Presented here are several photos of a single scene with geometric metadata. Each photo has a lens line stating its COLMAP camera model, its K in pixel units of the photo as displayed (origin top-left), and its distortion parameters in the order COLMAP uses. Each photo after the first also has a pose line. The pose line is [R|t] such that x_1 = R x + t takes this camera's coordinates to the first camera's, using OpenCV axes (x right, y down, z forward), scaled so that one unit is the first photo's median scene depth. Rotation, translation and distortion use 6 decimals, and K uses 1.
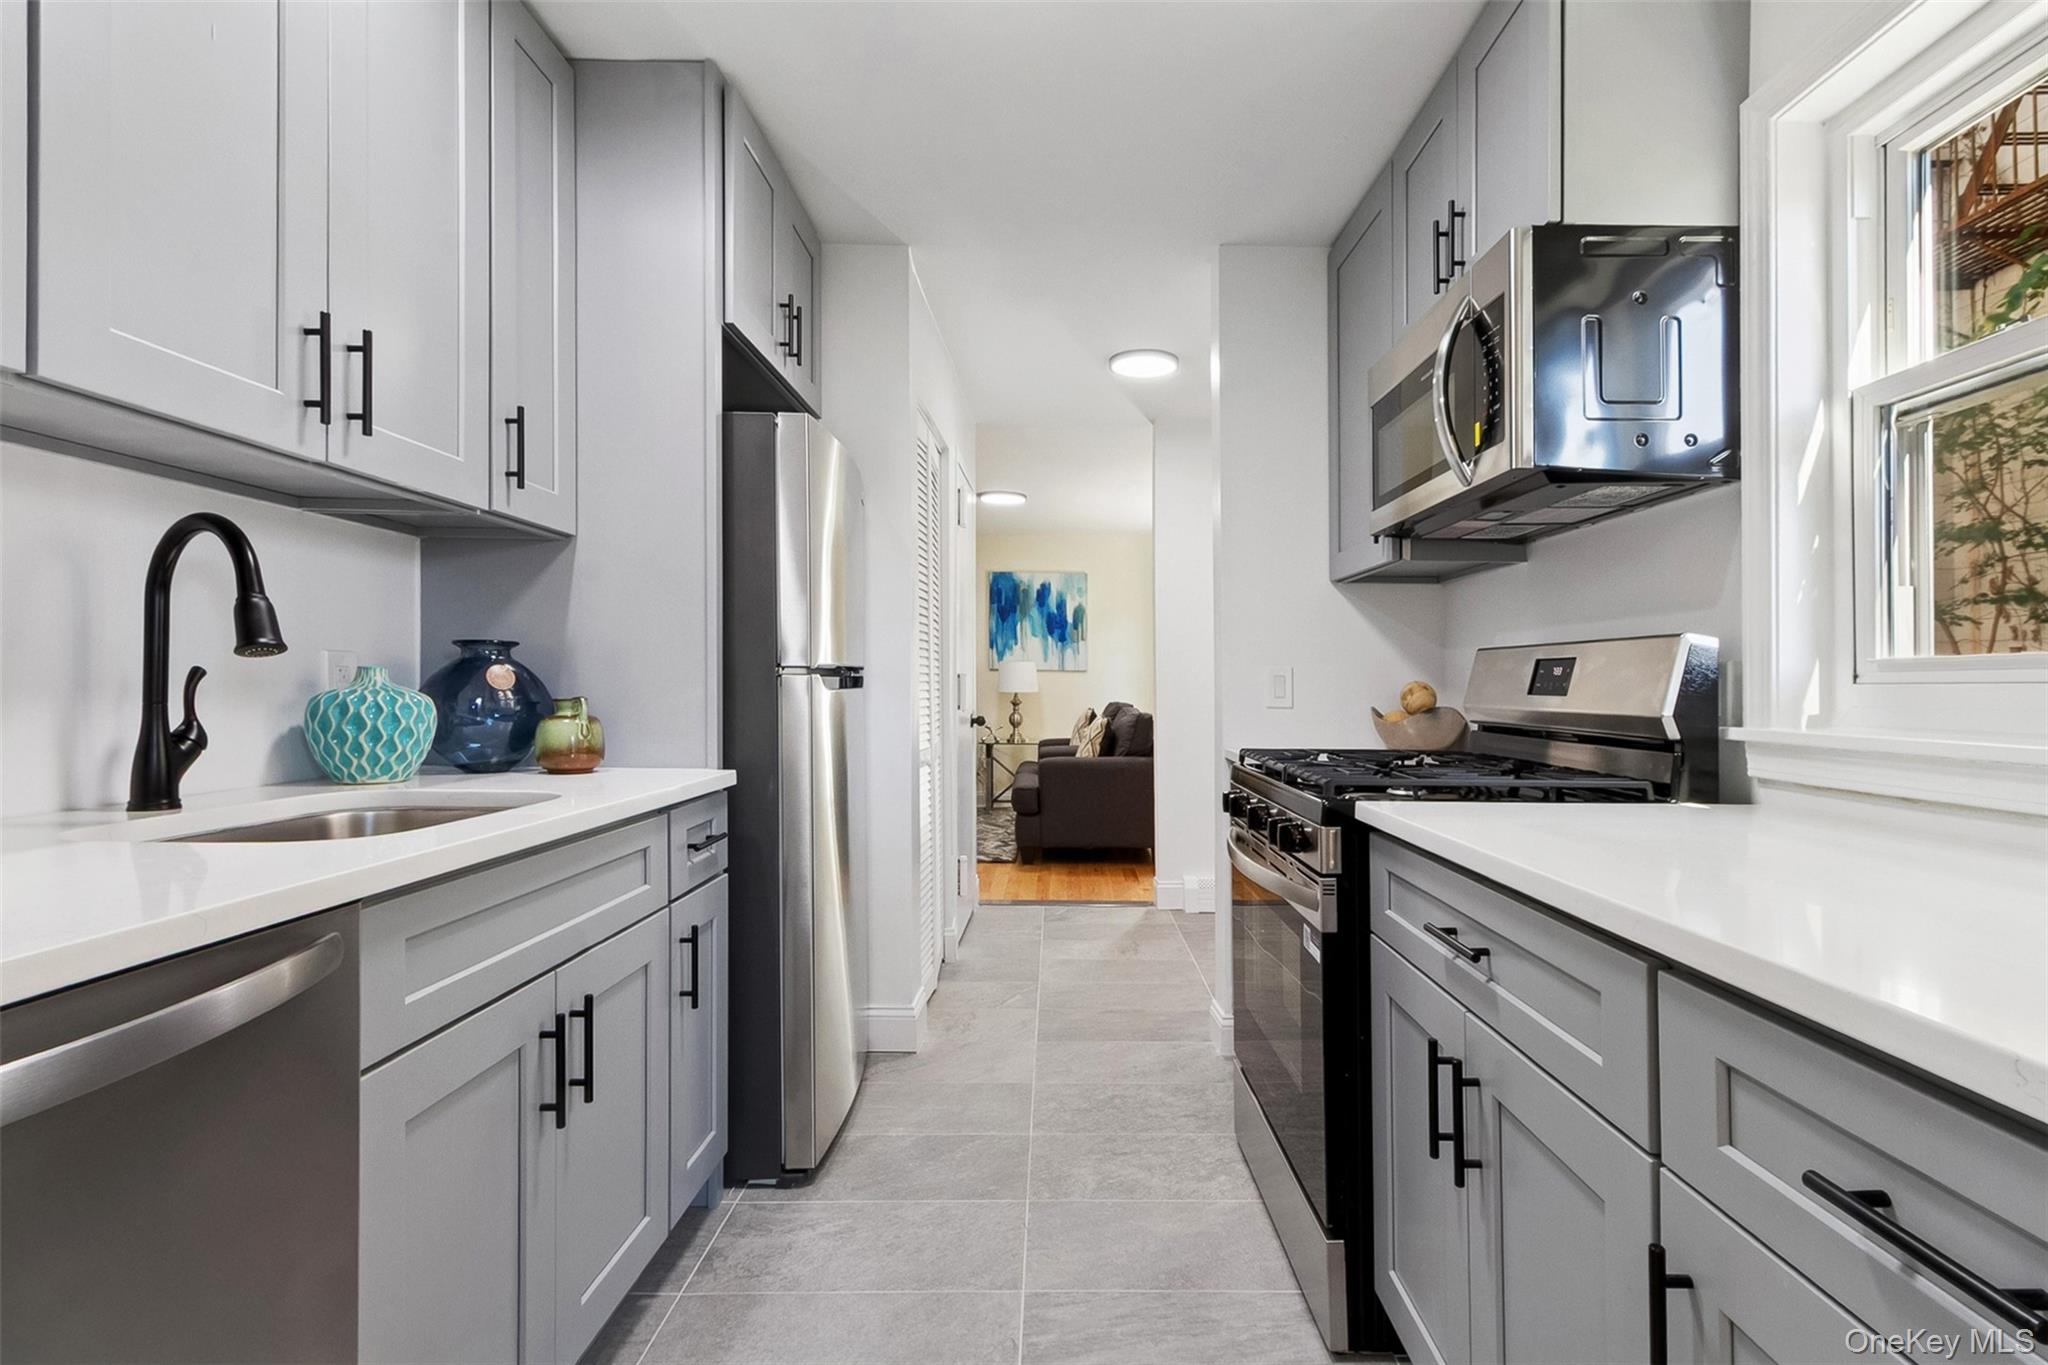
lens RADIAL K [[963.4, 0, 1069.0], [0, 963.4, 698.2], [0, 0, 1]] dist [0.011387, -0.002465]
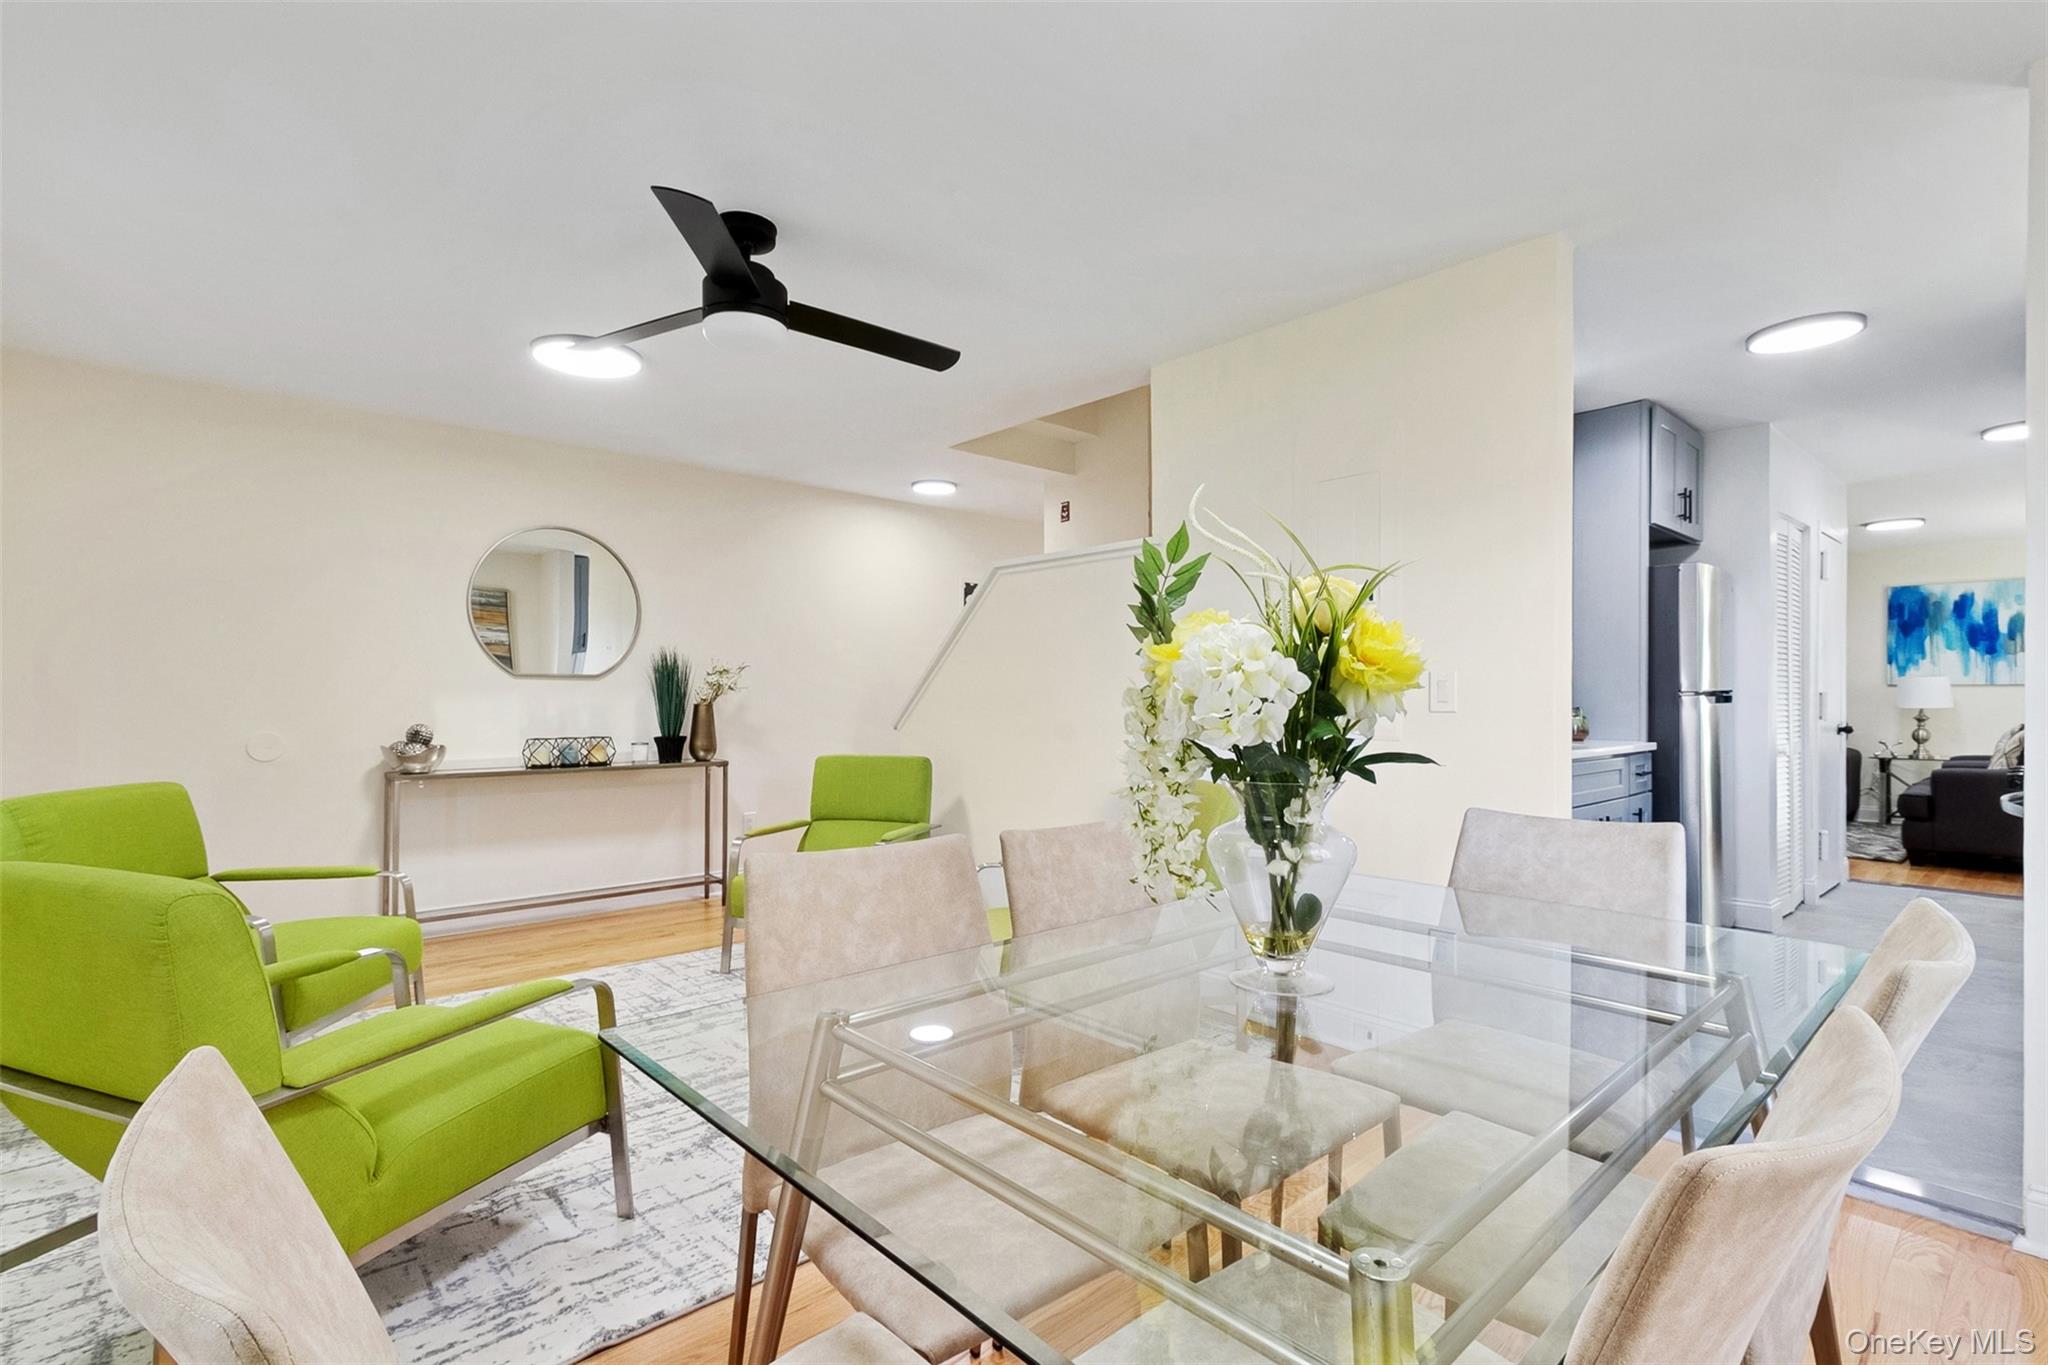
lens RADIAL K [[963.4, 0, 1025.1], [0, 963.4, 716.4], [0, 0, 1]] dist [0.011387, -0.002465]
pose [[0.666671, 0.003513, -0.745344, 0.232263], [-0.004402, 0.999990, 0.000775, 0.018321], [0.745340, 0.002764, 0.666679, -1.084982]]
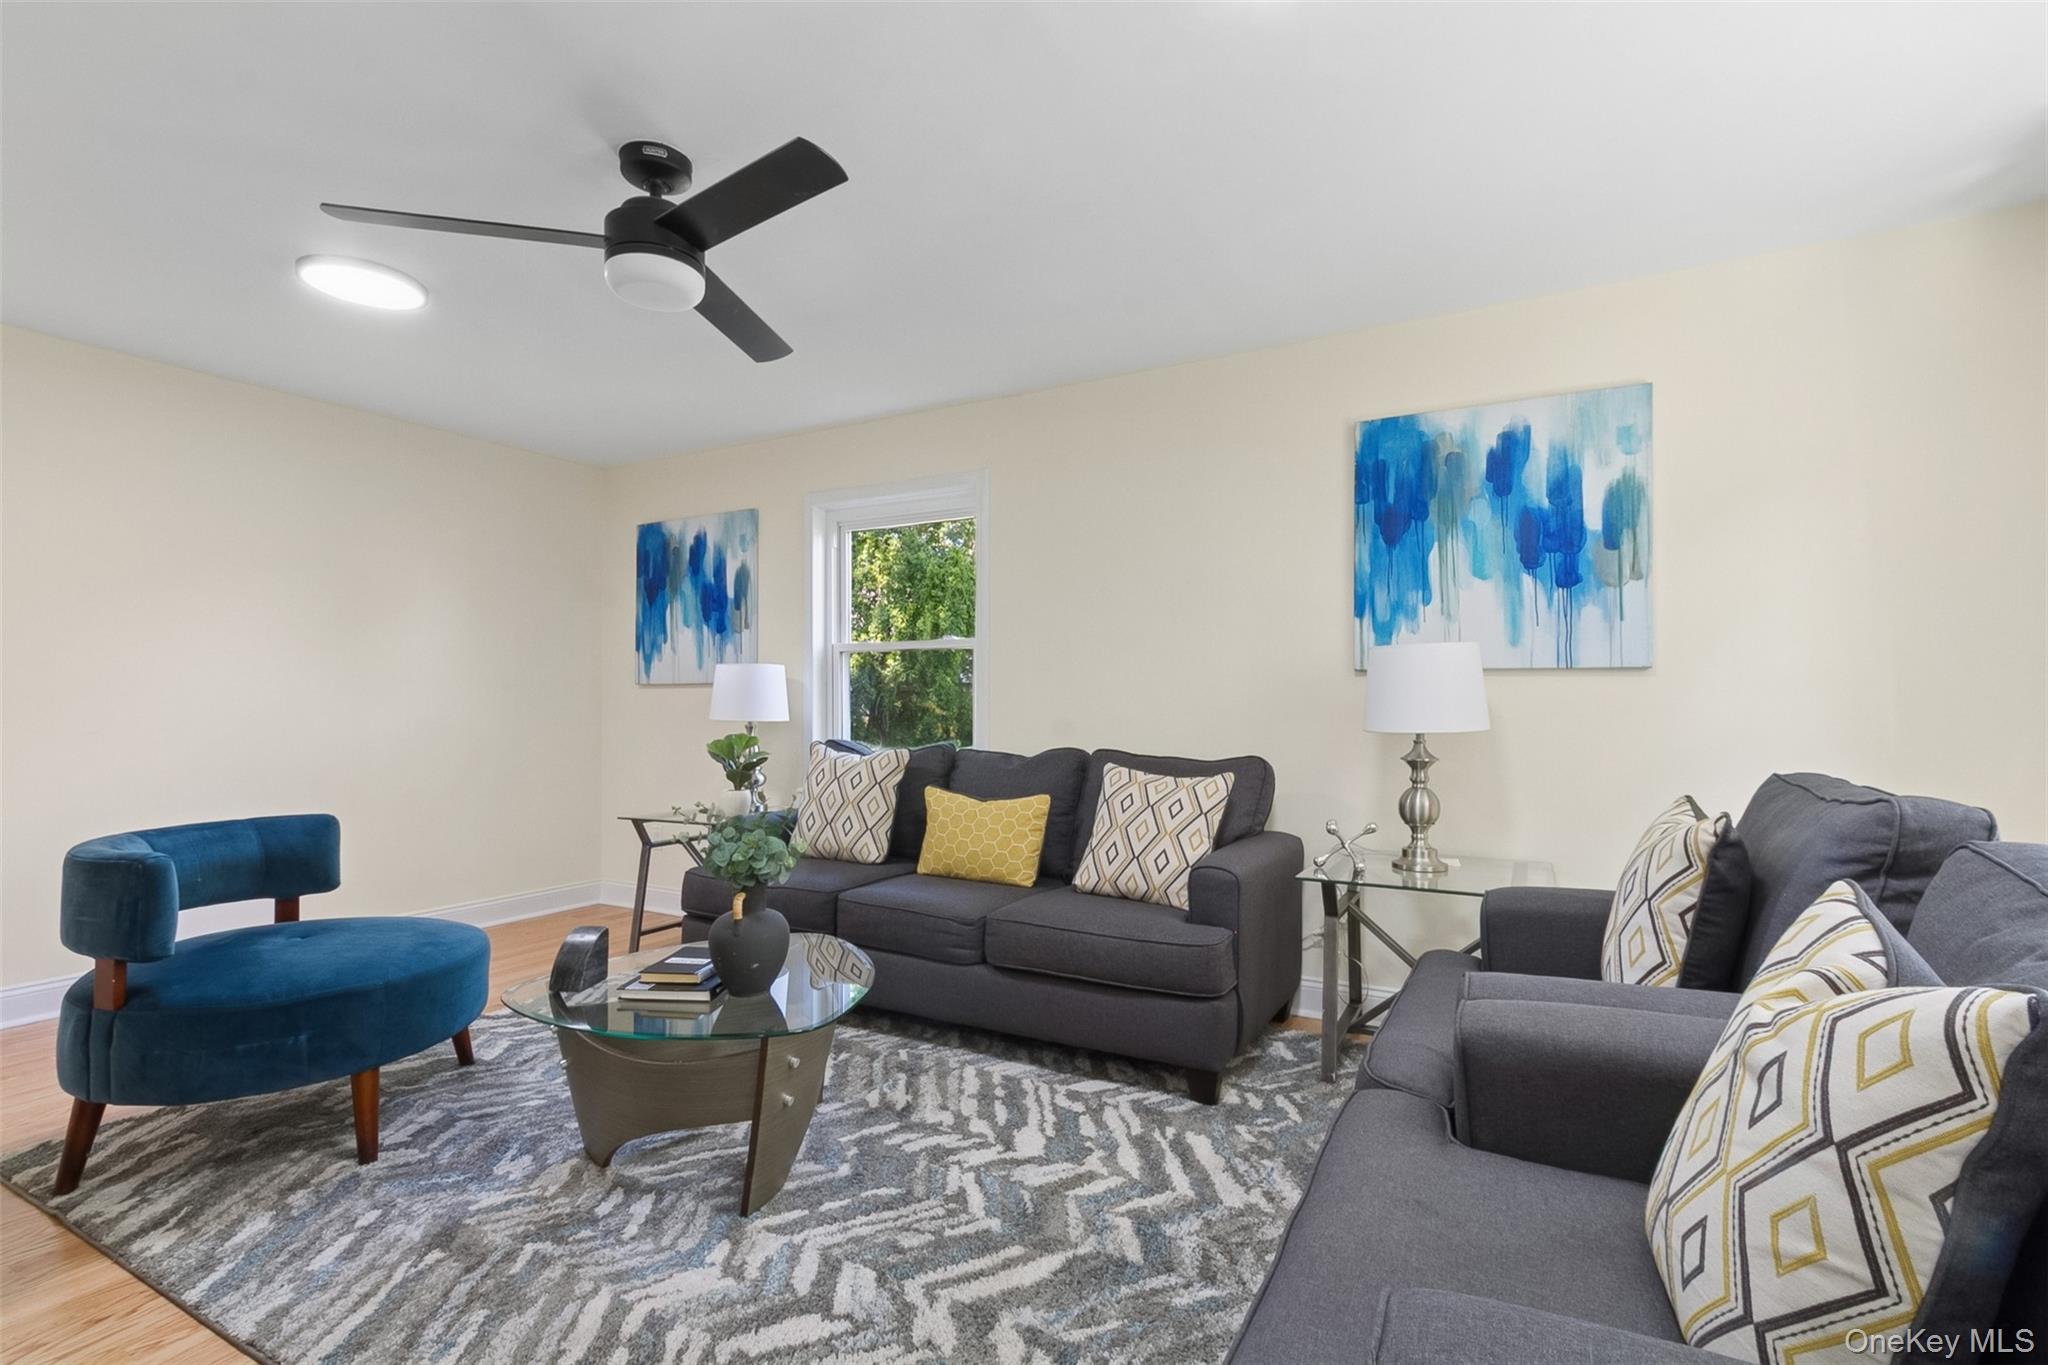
lens RADIAL K [[963.4, 0, 1024.6], [0, 963.4, 704.8], [0, 0, 1]] dist [0.011387, -0.002465]
pose [[0.867735, -0.004710, -0.497004, -0.012653], [0.000197, 0.999958, -0.009134, -0.039791], [0.497026, 0.007828, 0.867700, 1.925410]]
